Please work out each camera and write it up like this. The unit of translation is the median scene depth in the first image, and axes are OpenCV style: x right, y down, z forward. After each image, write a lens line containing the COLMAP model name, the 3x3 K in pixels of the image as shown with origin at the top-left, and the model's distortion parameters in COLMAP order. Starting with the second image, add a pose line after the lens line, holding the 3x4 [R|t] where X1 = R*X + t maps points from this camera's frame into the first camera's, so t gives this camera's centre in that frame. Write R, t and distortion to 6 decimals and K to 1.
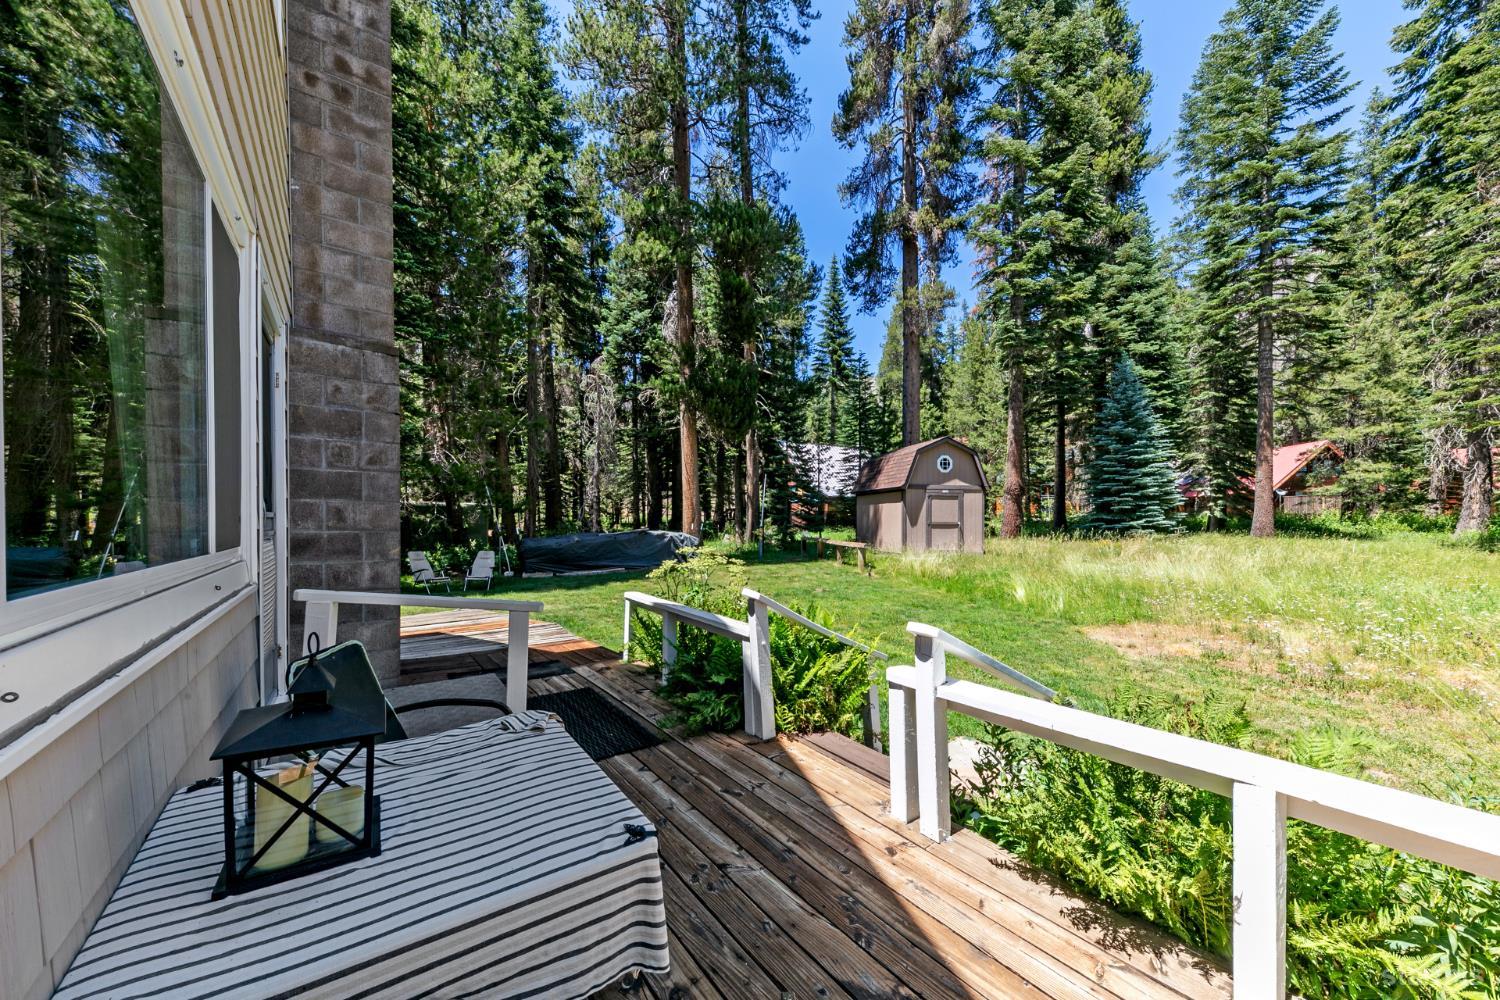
lens RADIAL K [[545.5, 0, 759.9], [0, 545.5, 526.8], [0, 0, 1]] dist [0.003504, -0.001234]
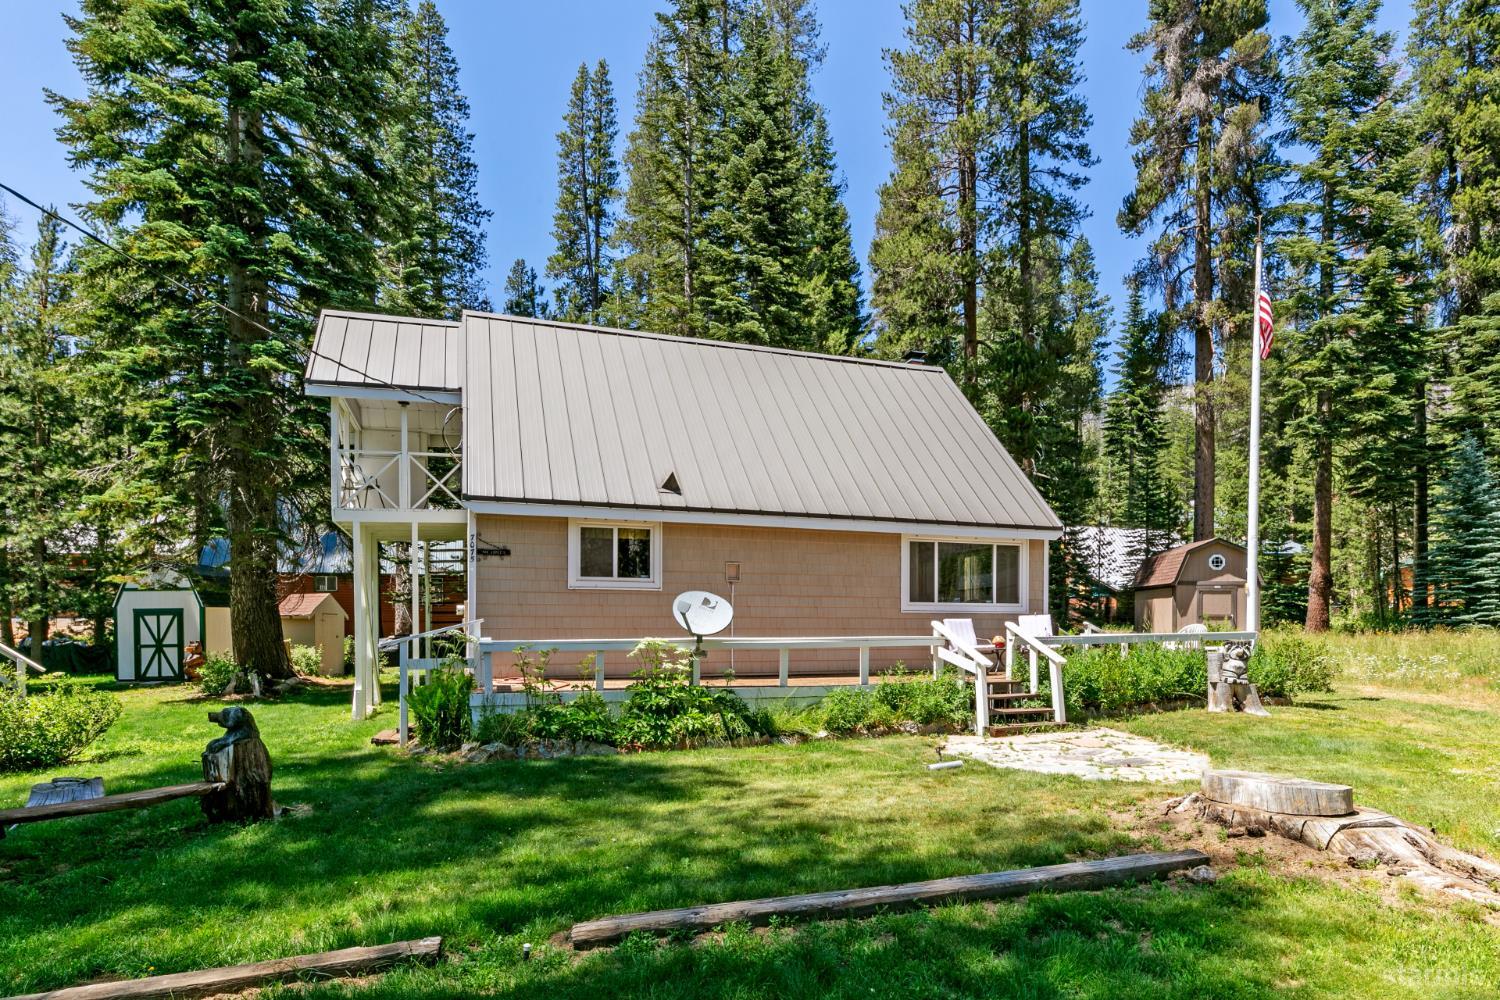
lens RADIAL K [[854.1, 0, 726.8], [0, 854.1, 637.3], [0, 0, 1]] dist [0.008692, -0.004133]
pose [[0.945106, 0.007801, -0.326671, -0.025975], [-0.007238, 0.999969, 0.002938, 0.030474], [0.326684, -0.000413, 0.945133, -0.740095]]
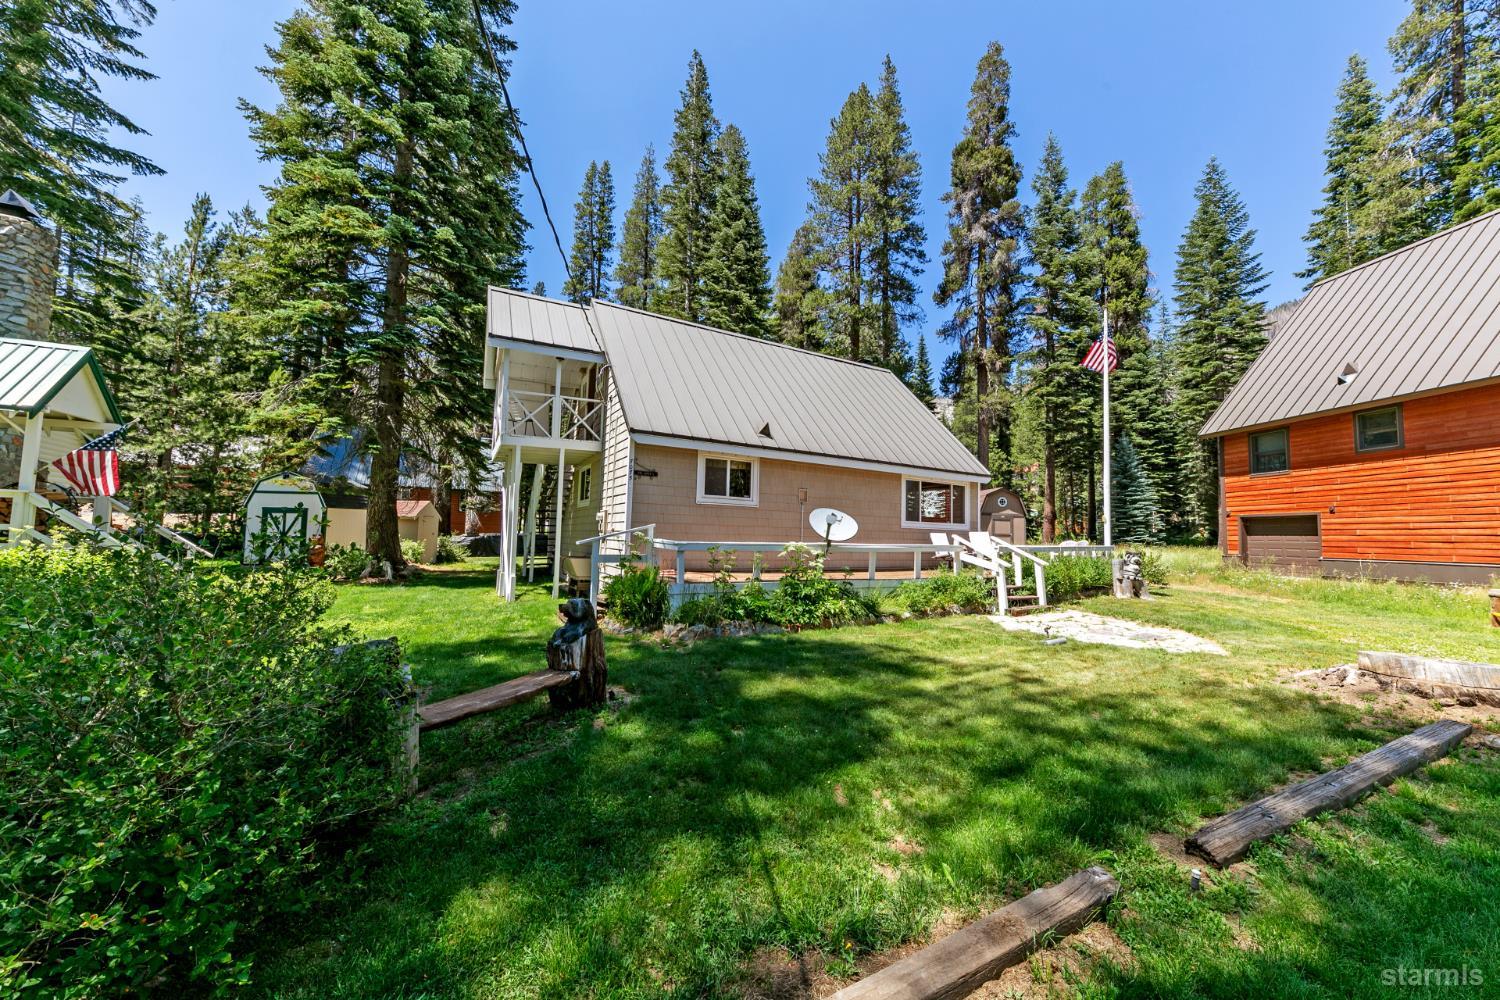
lens RADIAL K [[545.5, 0, 745.3], [0, 545.5, 499.3], [0, 0, 1]] dist [0.003504, -0.001234]
pose [[0.989763, 0.019754, -0.141346, -0.196353], [-0.030778, 0.996615, -0.076233, 0.032835], [0.139362, 0.079803, 0.987021, -0.711758]]
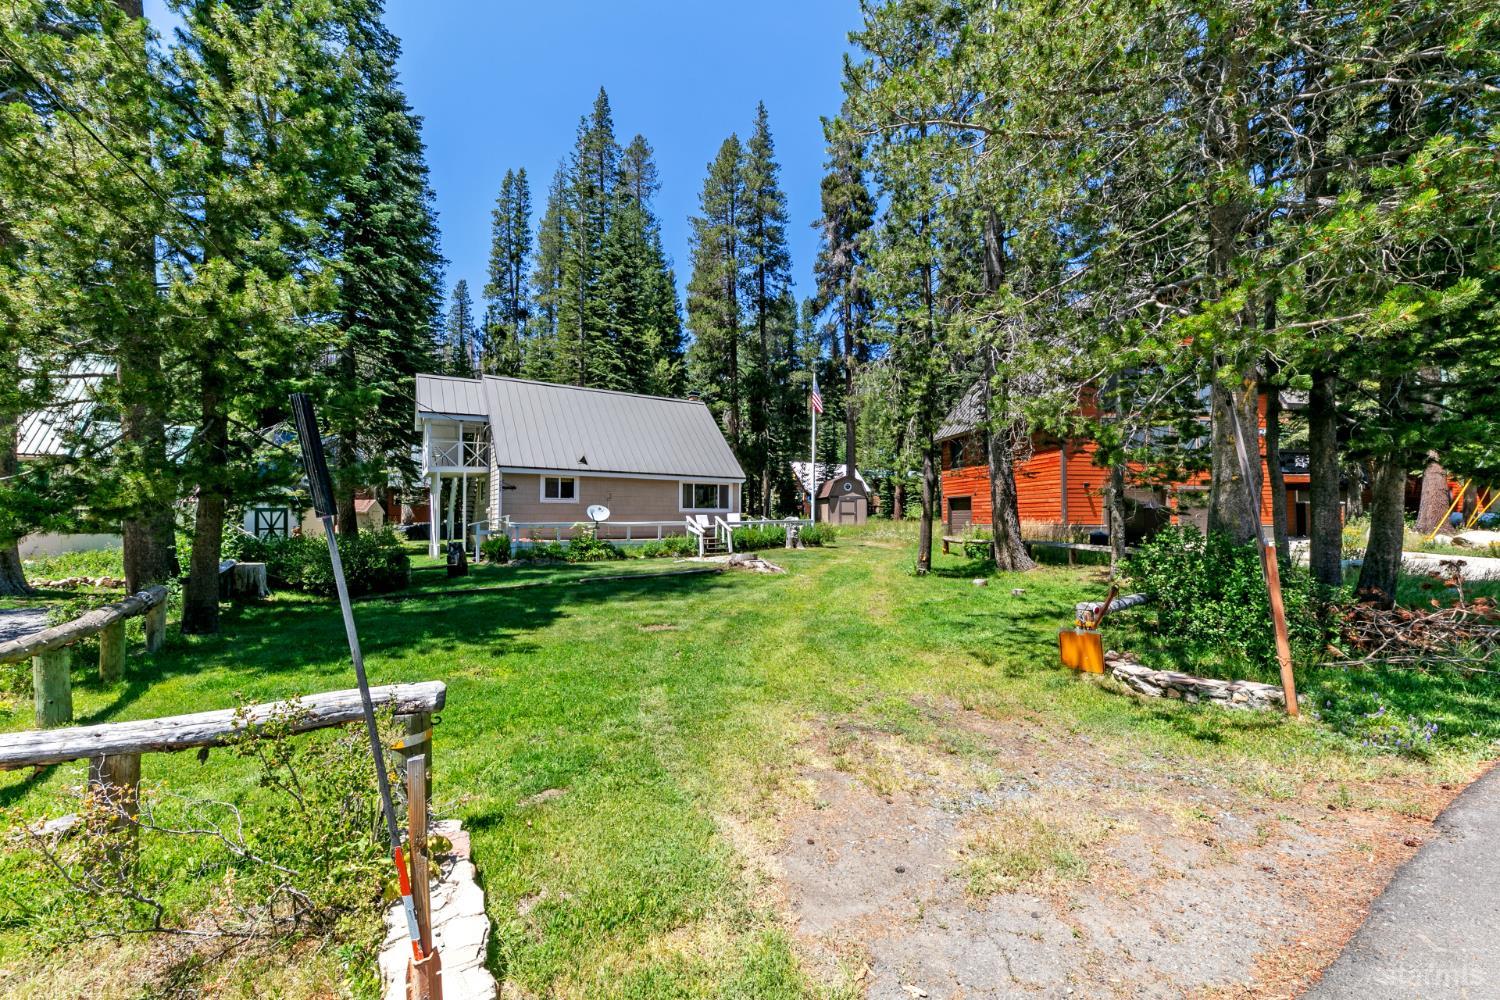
lens RADIAL K [[613.3, 0, 756.2], [0, 613.3, 497.7], [0, 0, 1]] dist [0.003521, 0.000029]
pose [[0.997147, 0.000675, -0.075481, 0.113052], [-0.004086, 0.998977, -0.045041, 0.036403], [0.075374, 0.045221, 0.996129, -1.198940]]
